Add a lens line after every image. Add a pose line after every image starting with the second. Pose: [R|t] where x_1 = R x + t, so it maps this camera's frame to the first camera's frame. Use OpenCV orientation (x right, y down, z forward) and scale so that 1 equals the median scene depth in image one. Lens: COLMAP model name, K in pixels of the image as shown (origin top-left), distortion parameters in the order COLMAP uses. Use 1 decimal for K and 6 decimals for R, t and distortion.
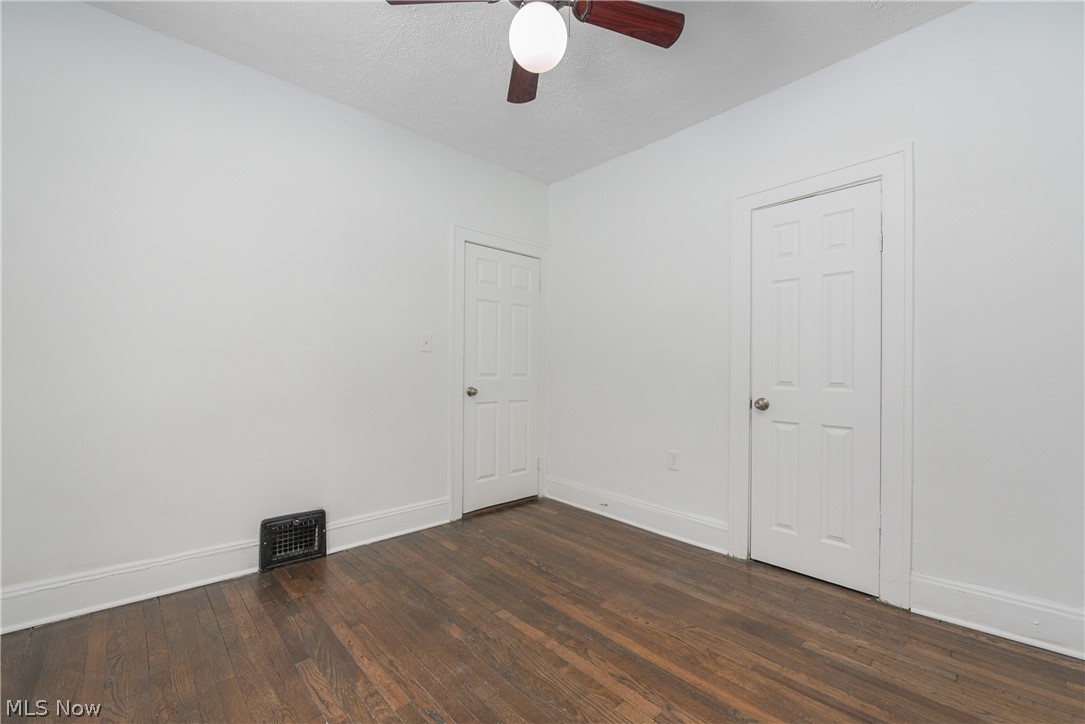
lens RADIAL K [[453.0, 0, 542.3], [0, 453.0, 366.1], [0, 0, 1]] dist [-0.008991, 0.000632]
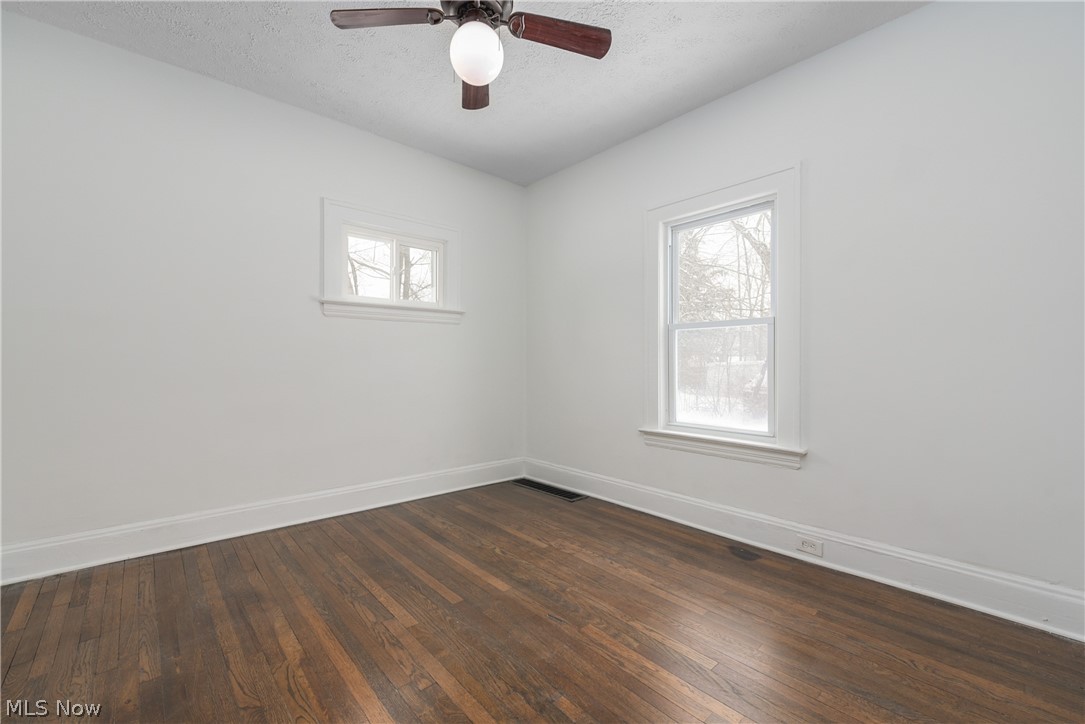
lens RADIAL K [[453.0, 0, 542.6], [0, 453.0, 362.1], [0, 0, 1]] dist [-0.008991, 0.000632]
pose [[-0.999844, -0.008366, 0.015549, -0.185769], [-0.008464, 0.999945, -0.006272, 0.021522], [-0.015496, -0.006403, -0.999859, 2.061745]]
